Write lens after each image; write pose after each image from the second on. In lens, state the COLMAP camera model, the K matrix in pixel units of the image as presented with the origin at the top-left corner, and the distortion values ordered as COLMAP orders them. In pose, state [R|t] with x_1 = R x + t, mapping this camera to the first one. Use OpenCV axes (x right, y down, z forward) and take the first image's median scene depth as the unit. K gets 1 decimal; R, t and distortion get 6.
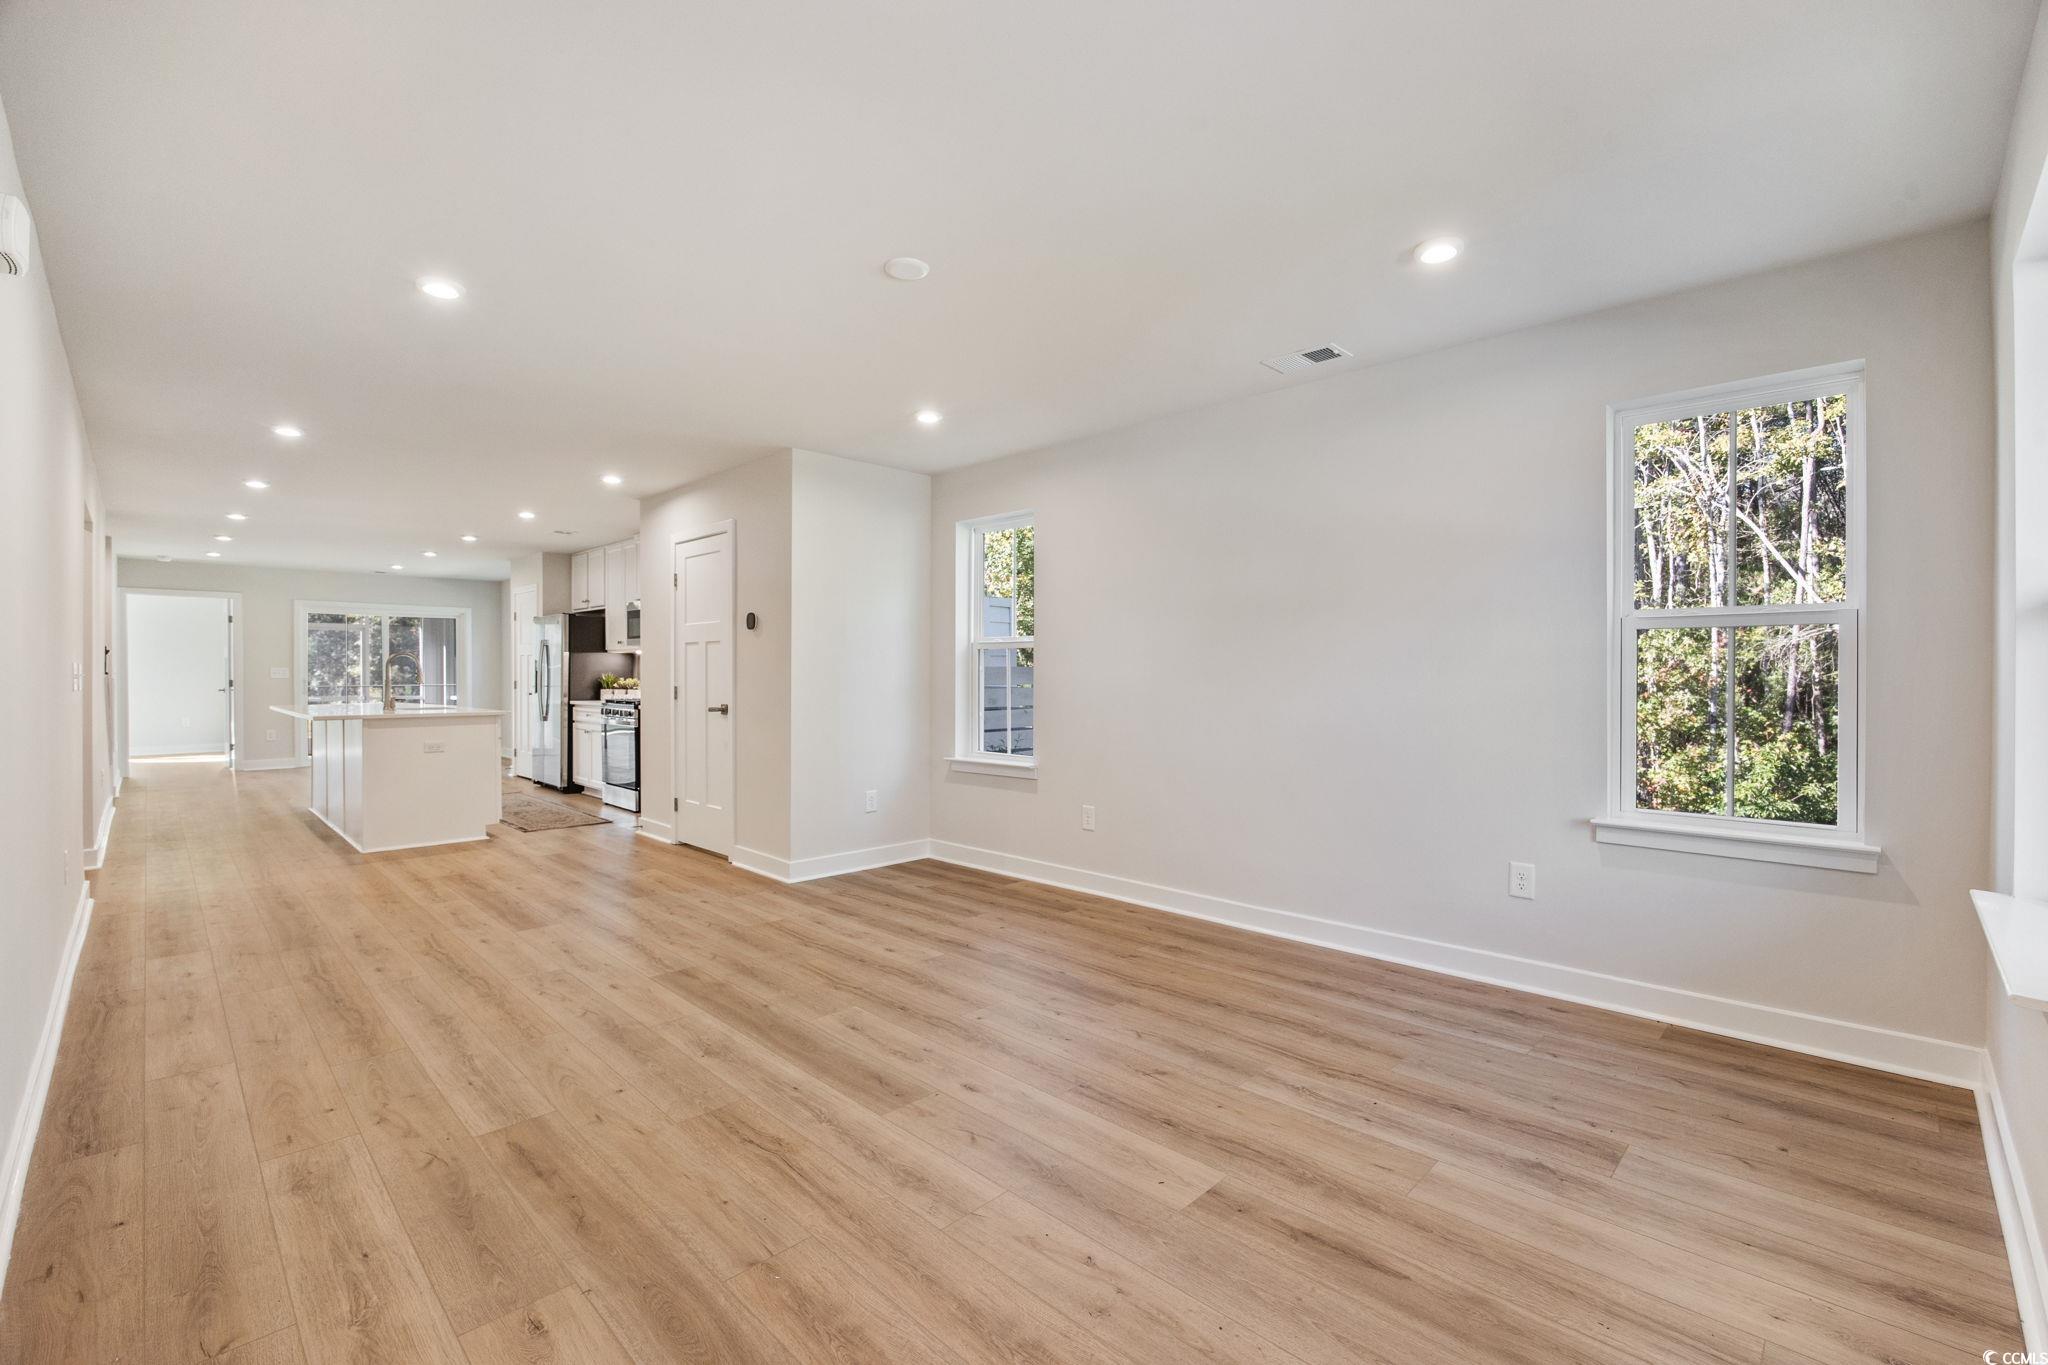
lens RADIAL K [[868.2, 0, 1013.8], [0, 868.2, 673.1], [0, 0, 1]] dist [0.000738, -0.000529]
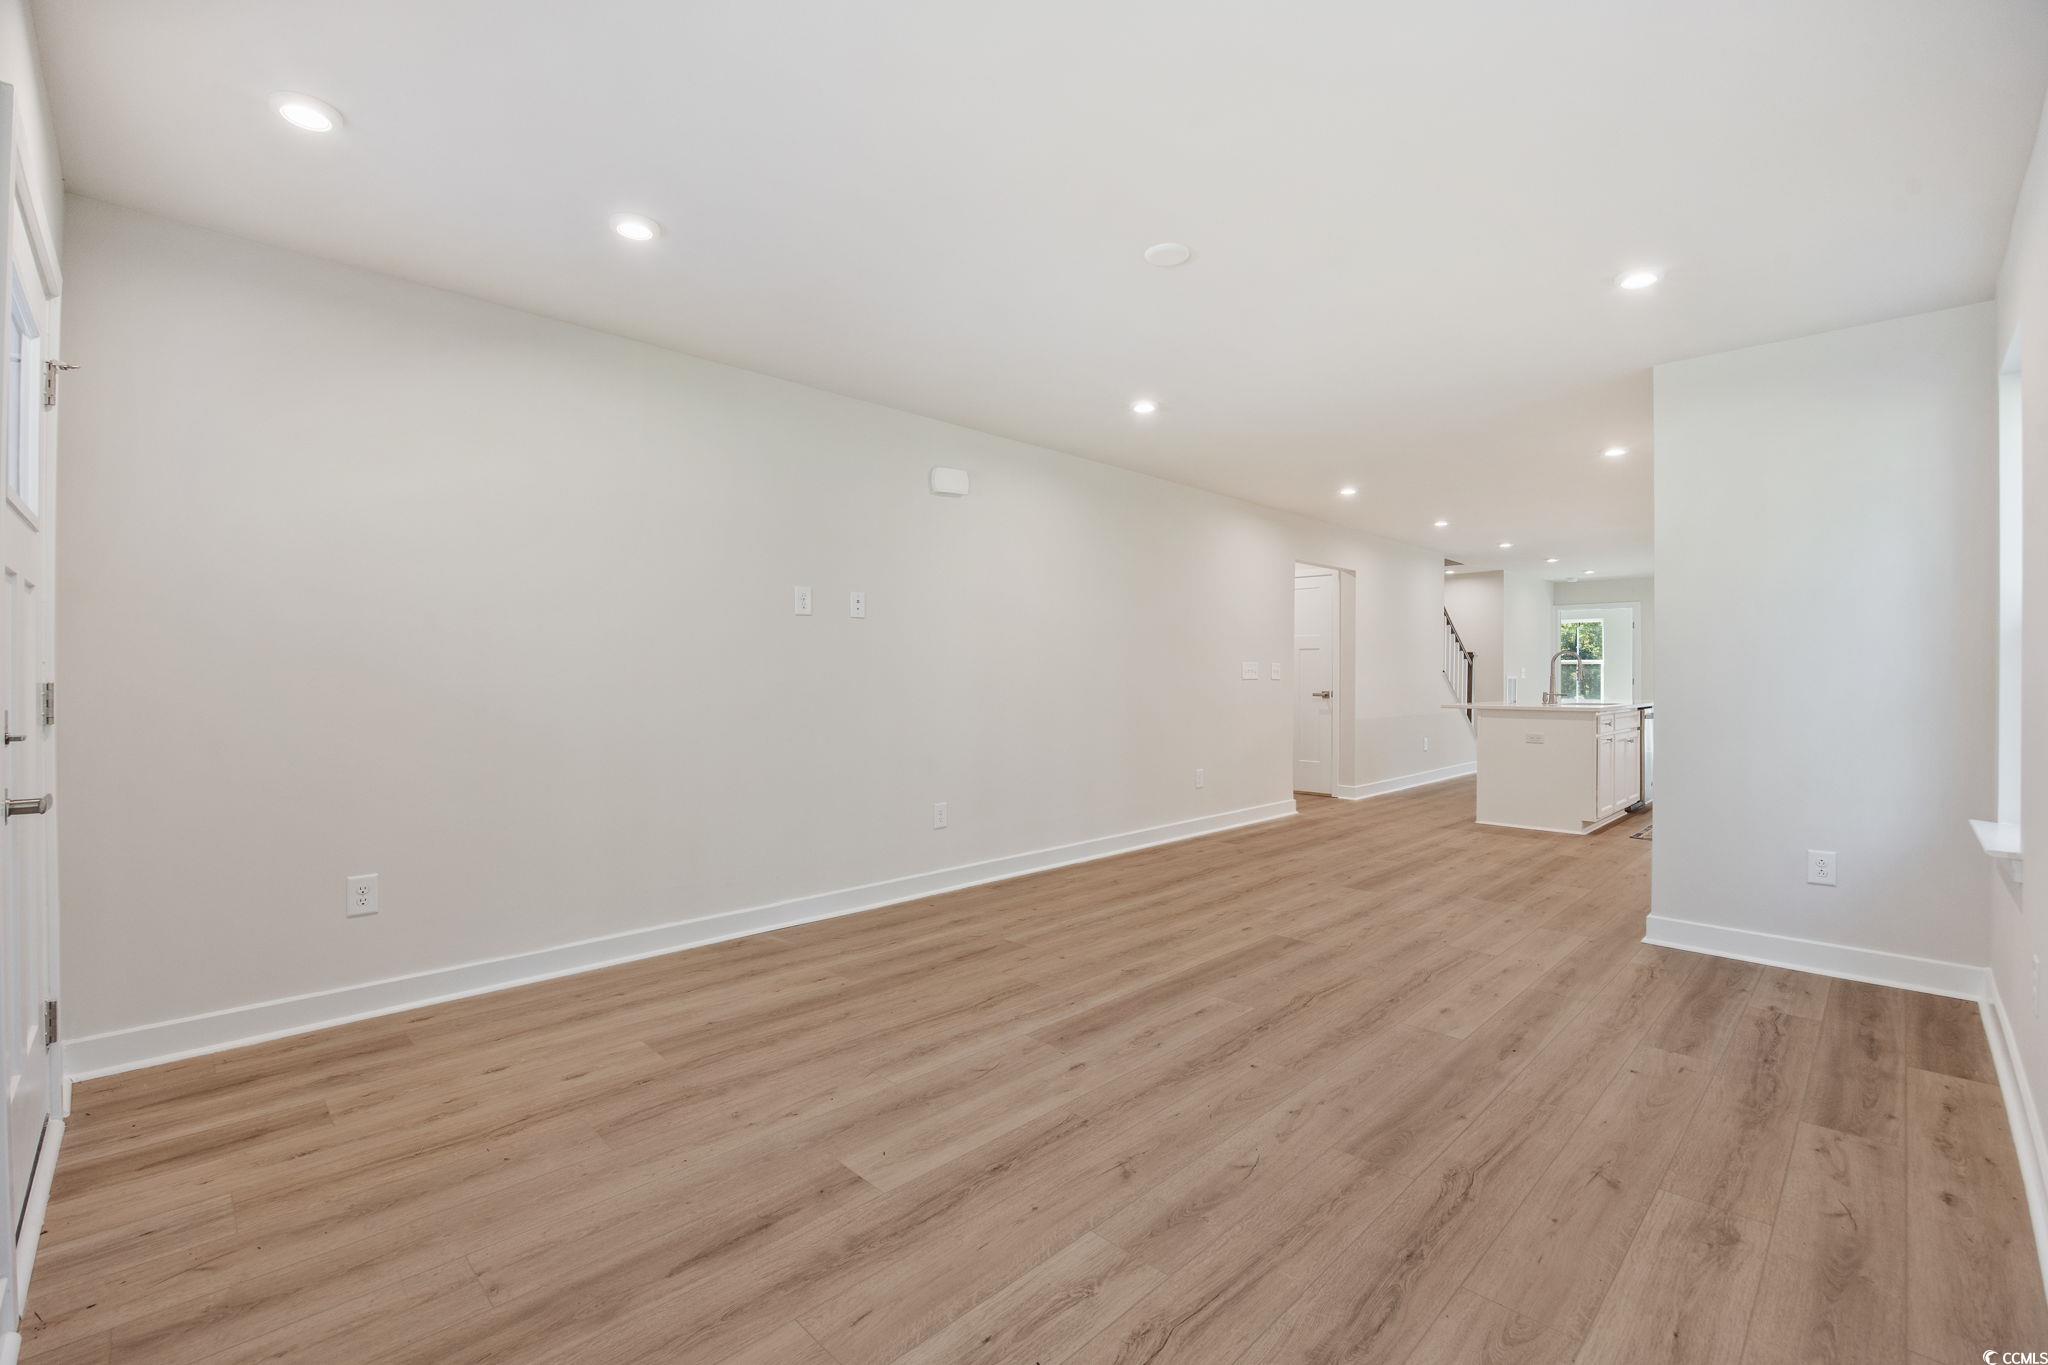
lens RADIAL K [[868.2, 0, 1025.0], [0, 868.2, 671.4], [0, 0, 1]] dist [0.000738, -0.000529]
pose [[-0.001267, -0.012381, -0.999923, 0.892840], [0.006956, 0.999899, -0.012389, 0.034050], [0.999975, -0.006971, -0.001181, 0.884935]]
